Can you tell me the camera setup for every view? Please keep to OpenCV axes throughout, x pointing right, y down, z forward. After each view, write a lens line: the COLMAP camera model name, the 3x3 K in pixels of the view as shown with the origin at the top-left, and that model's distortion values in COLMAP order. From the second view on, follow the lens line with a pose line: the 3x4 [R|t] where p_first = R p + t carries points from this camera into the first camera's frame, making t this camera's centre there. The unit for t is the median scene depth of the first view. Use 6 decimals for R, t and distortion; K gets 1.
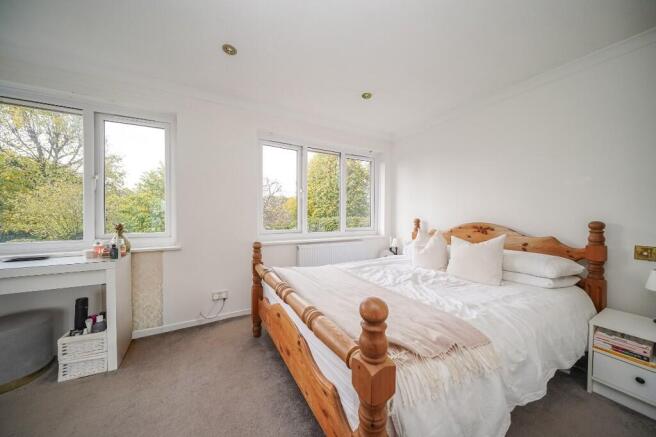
lens RADIAL K [[230.0, 0, 329.2], [0, 230.0, 218.4], [0, 0, 1]] dist [0.000490, 0.000109]
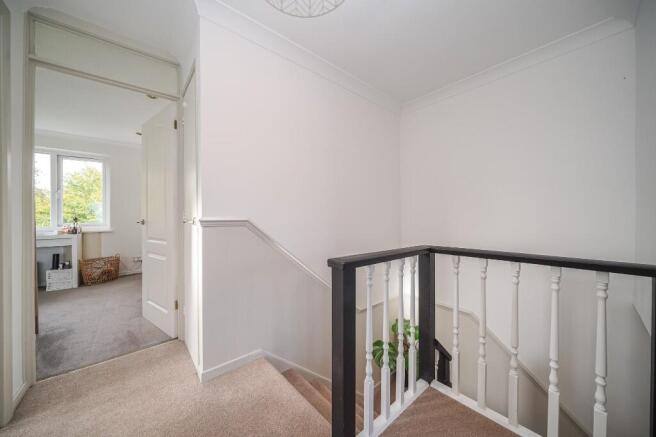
lens RADIAL K [[230.0, 0, 327.9], [0, 230.0, 216.4], [0, 0, 1]] dist [0.000490, 0.000109]
pose [[0.981523, -0.005837, 0.191256, 0.847000], [0.008500, 0.999878, -0.013104, 0.067870], [-0.191157, 0.014487, 0.981453, -1.392131]]
